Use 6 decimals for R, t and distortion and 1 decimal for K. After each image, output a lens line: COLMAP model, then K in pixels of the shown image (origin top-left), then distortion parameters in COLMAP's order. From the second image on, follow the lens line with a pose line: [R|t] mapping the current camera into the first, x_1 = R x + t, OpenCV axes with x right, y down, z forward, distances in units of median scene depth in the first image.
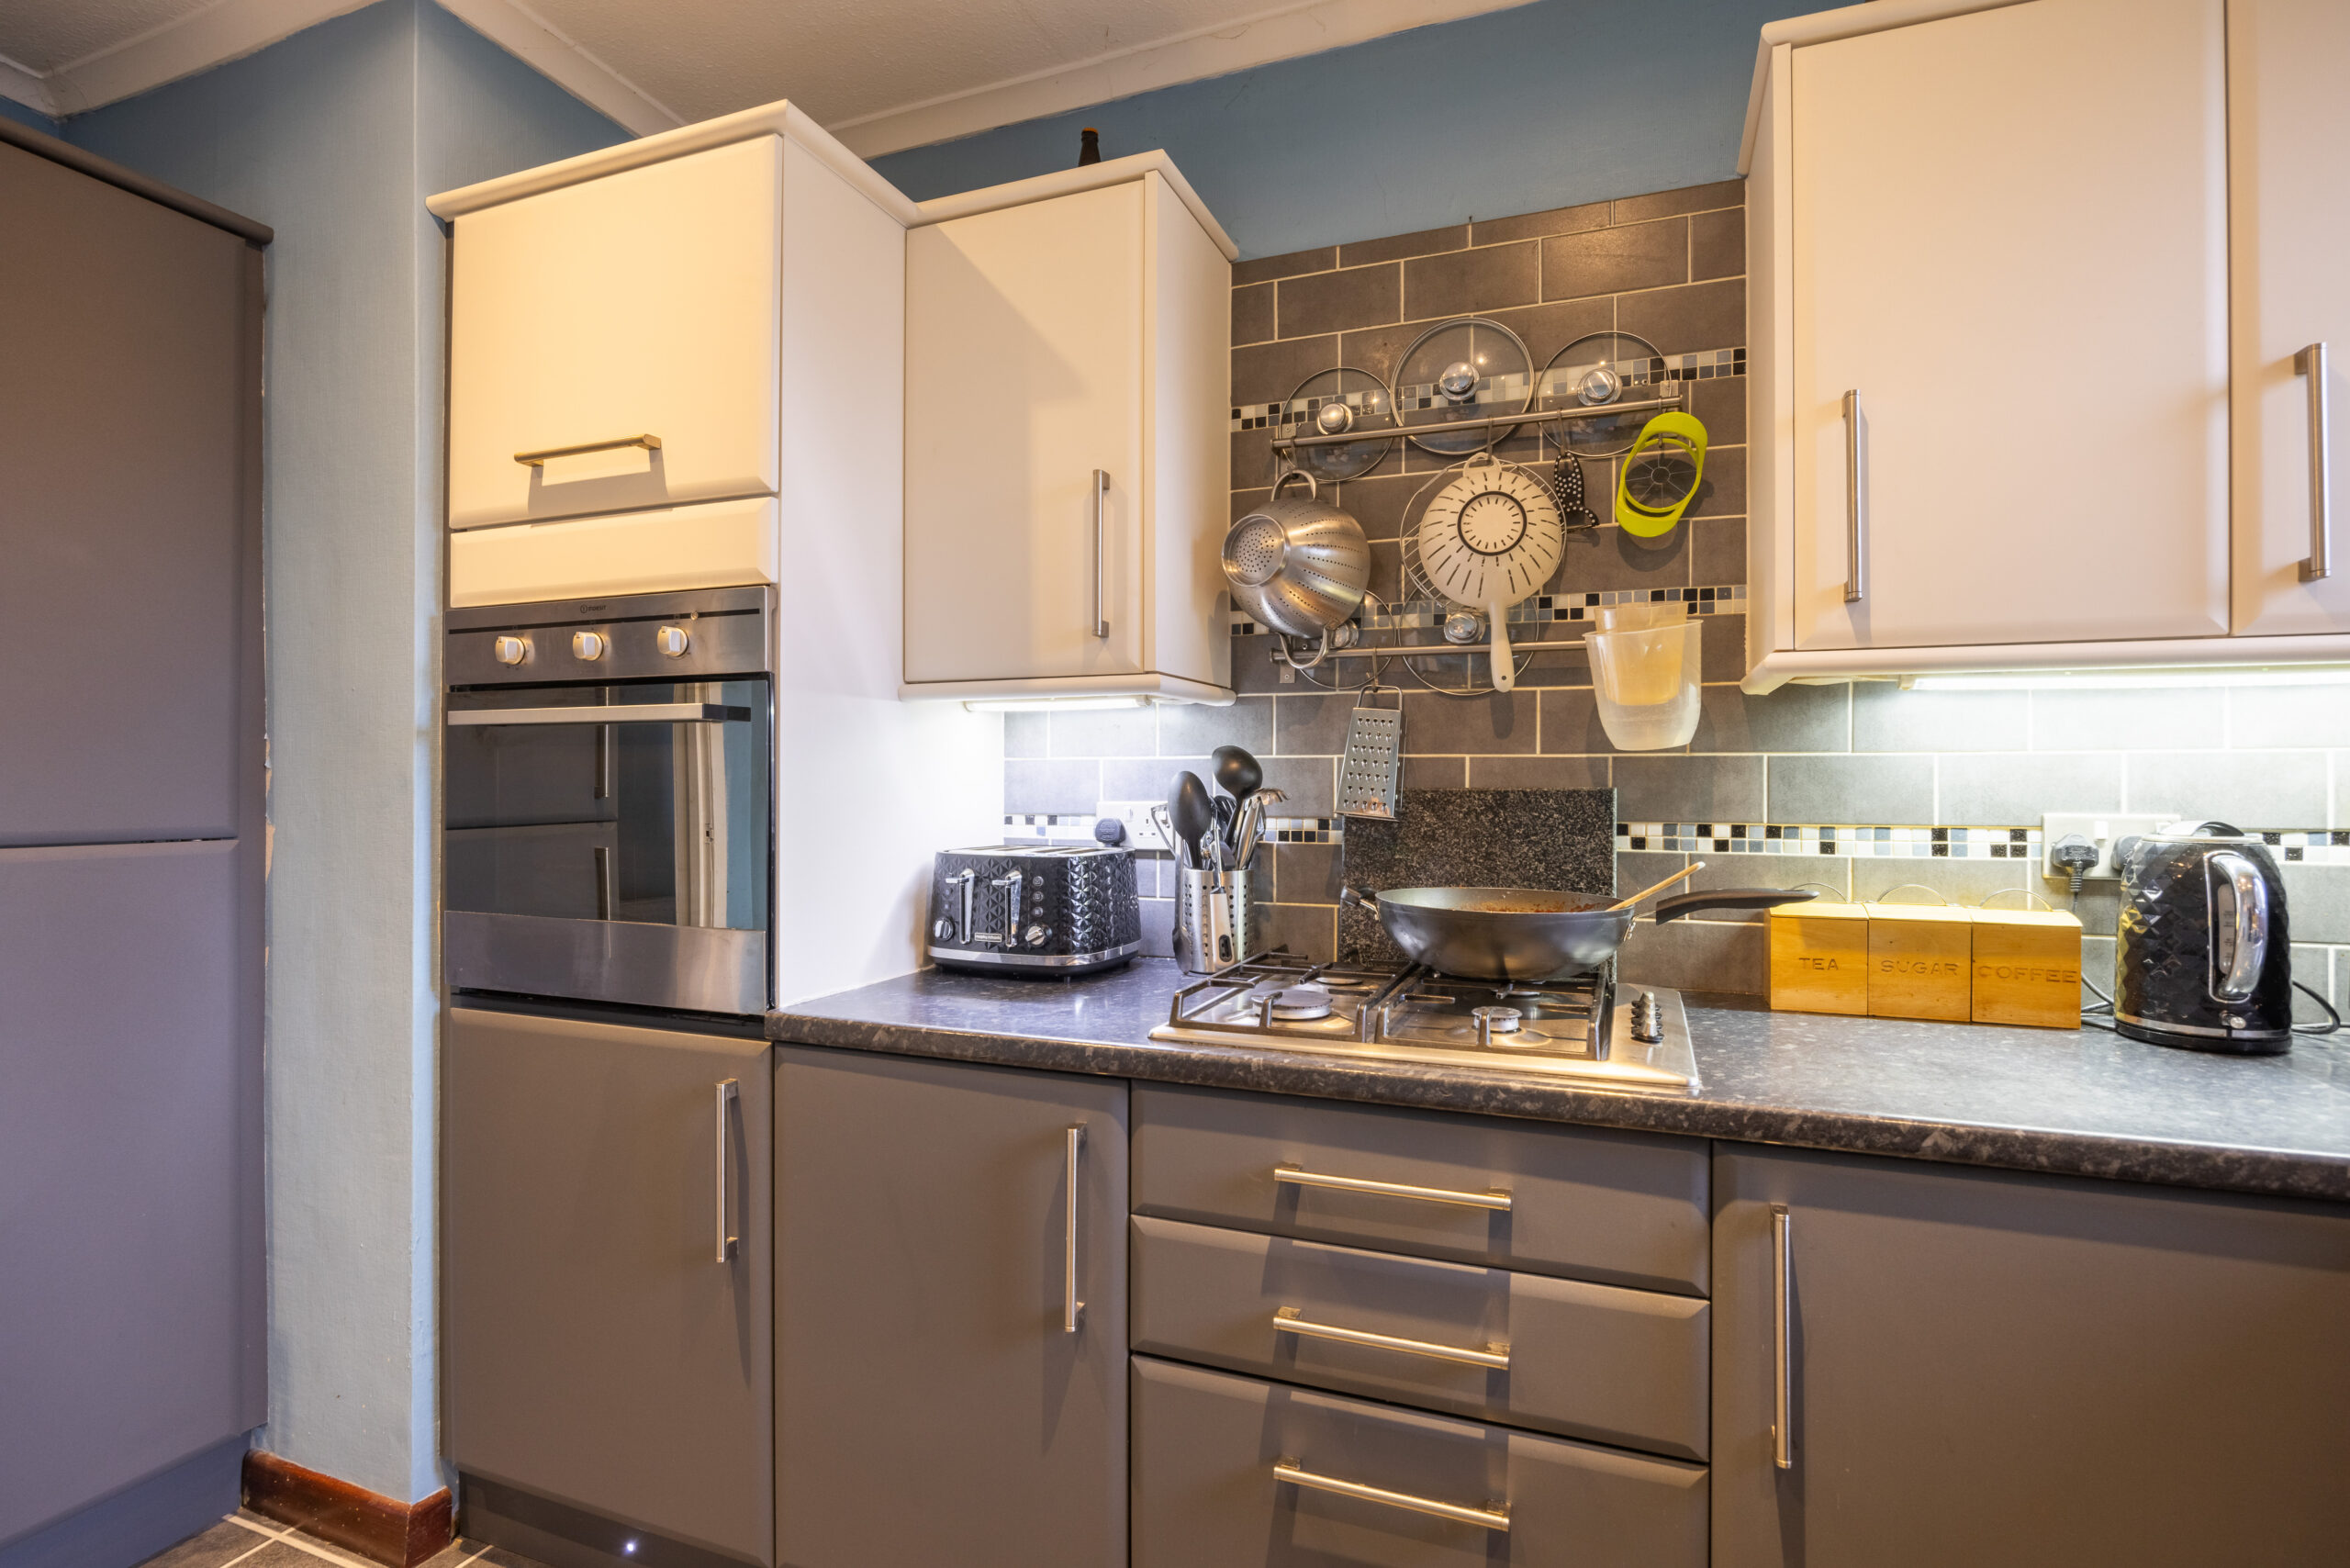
lens RADIAL K [[1141.3, 0, 1247.6], [0, 1141.3, 782.0], [0, 0, 1]] dist [-0.001142, 0.000261]
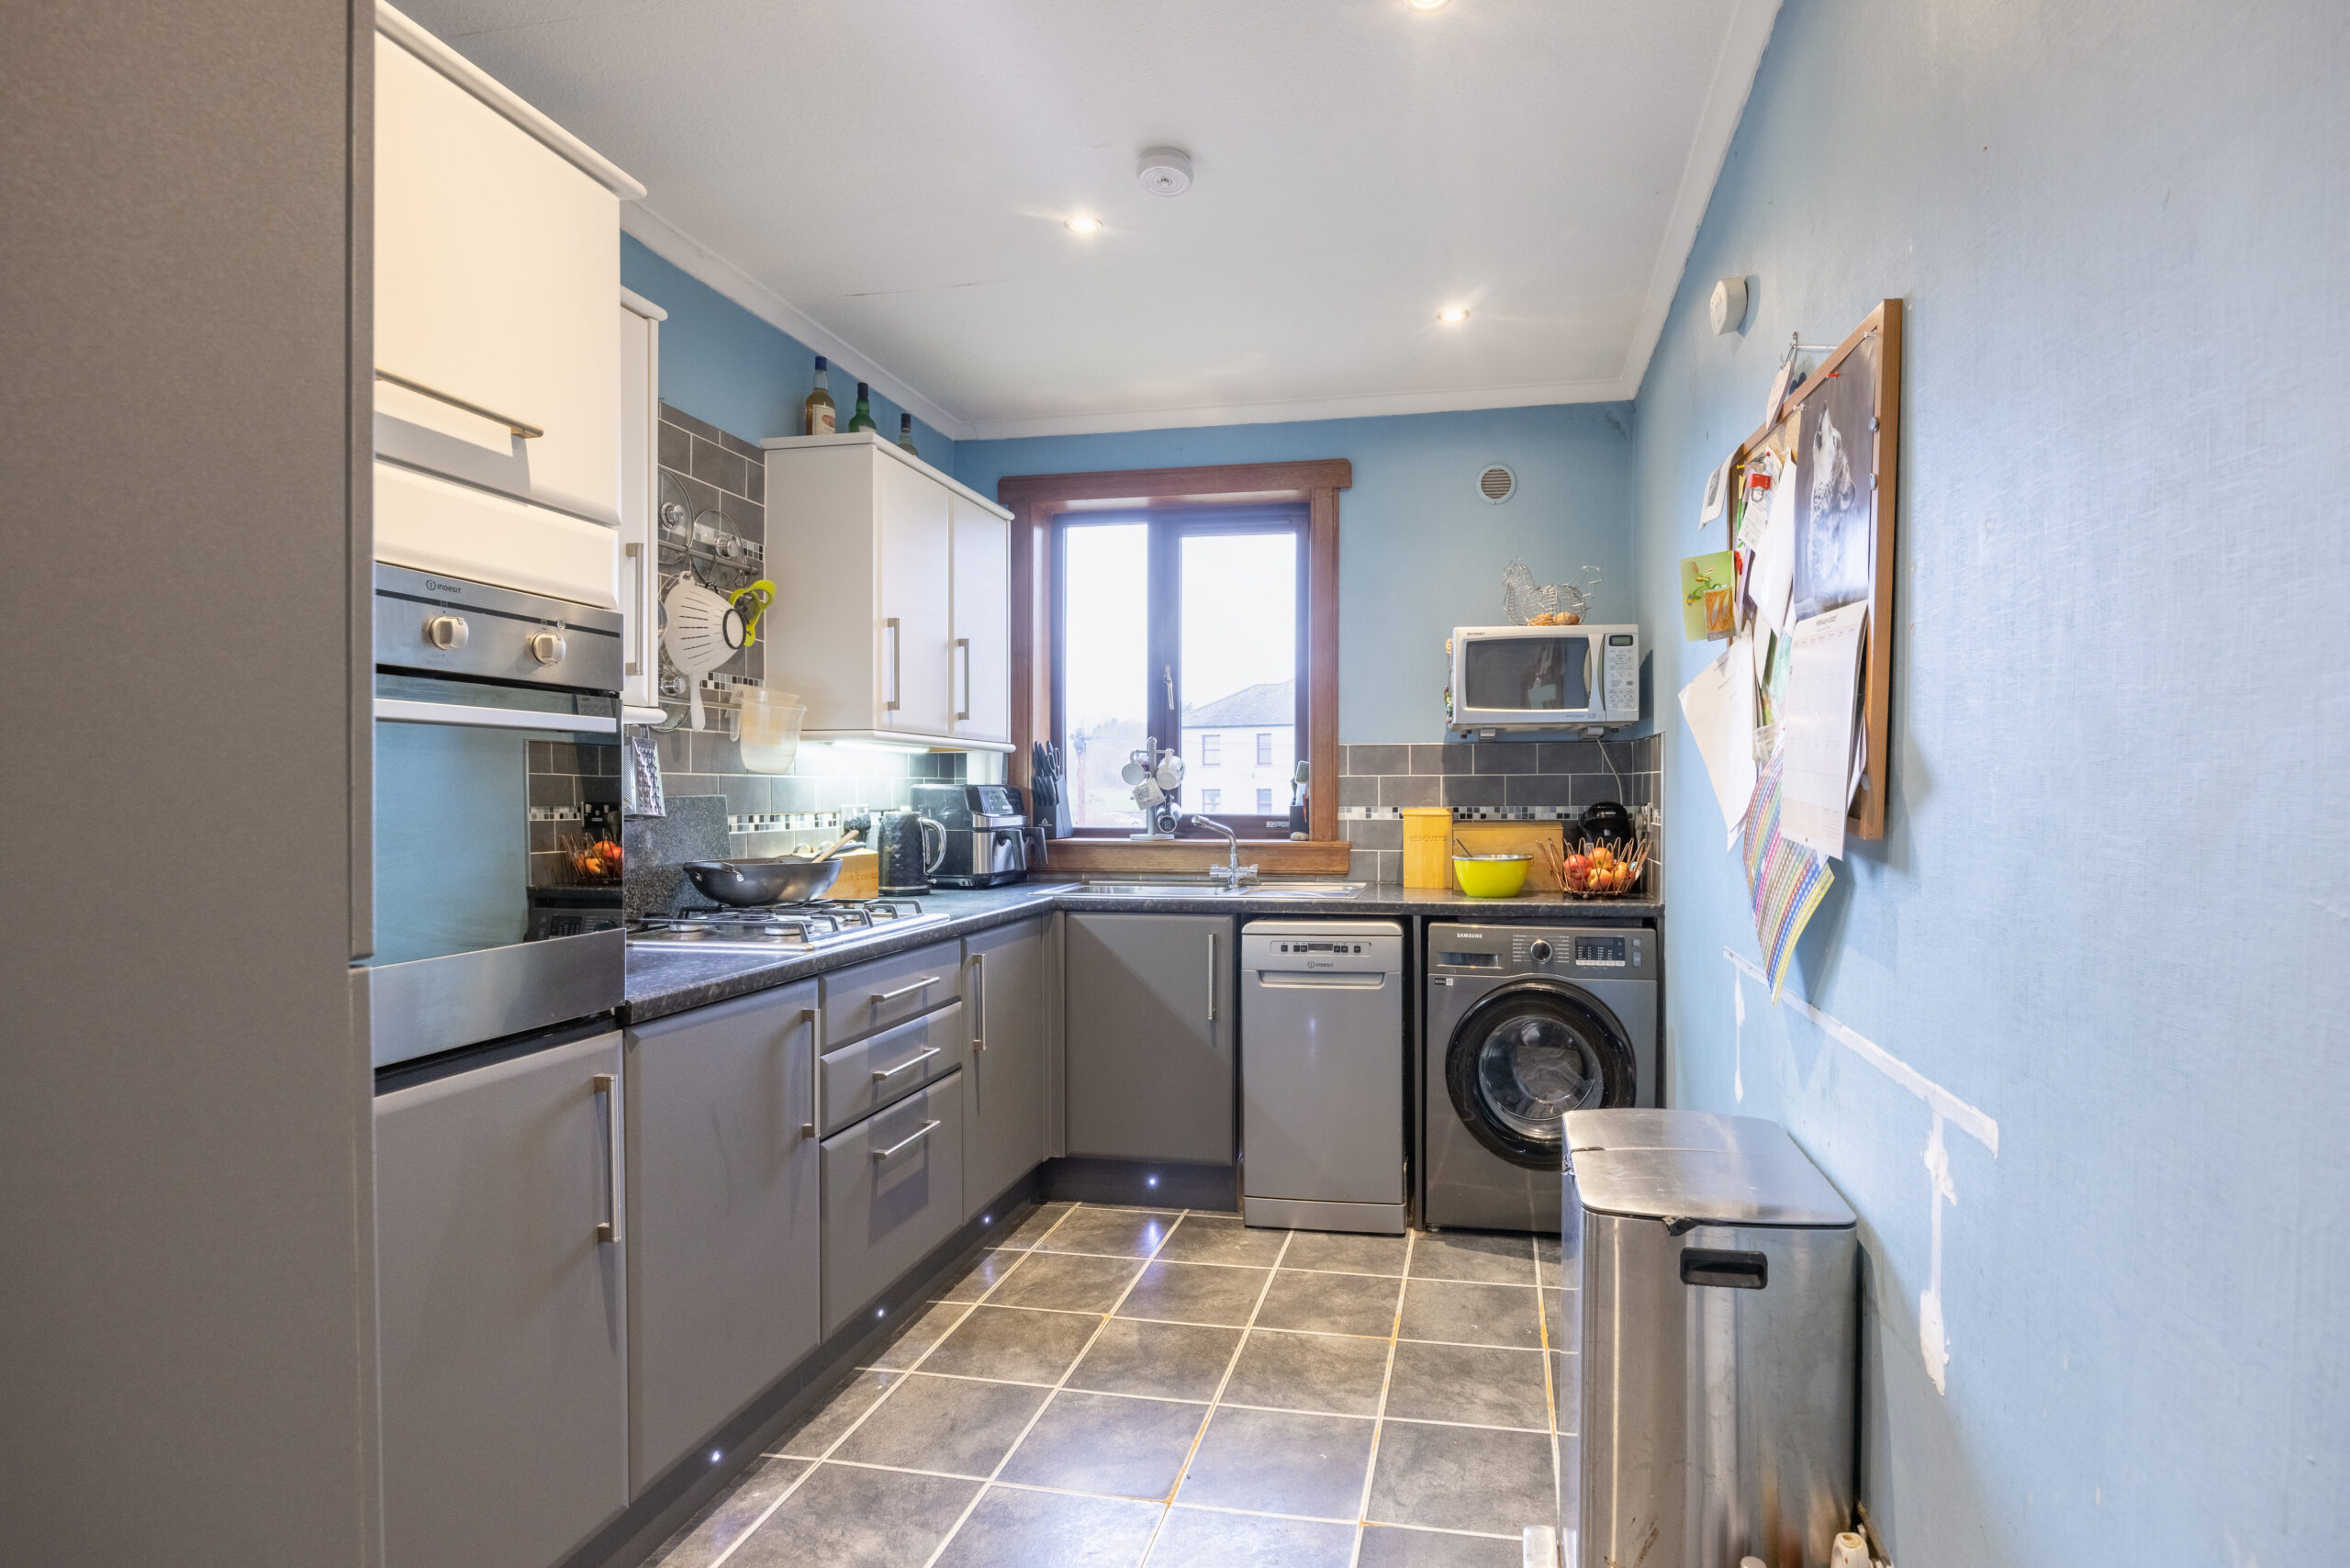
lens RADIAL K [[1141.3, 0, 1247.6], [0, 1141.3, 782.0], [0, 0, 1]] dist [-0.001142, 0.000261]
pose [[-0.147944, 0.005388, 0.988981, -1.463266], [-0.005368, 0.999966, -0.006251, -0.007168], [-0.988981, -0.006233, -0.147910, 0.529246]]
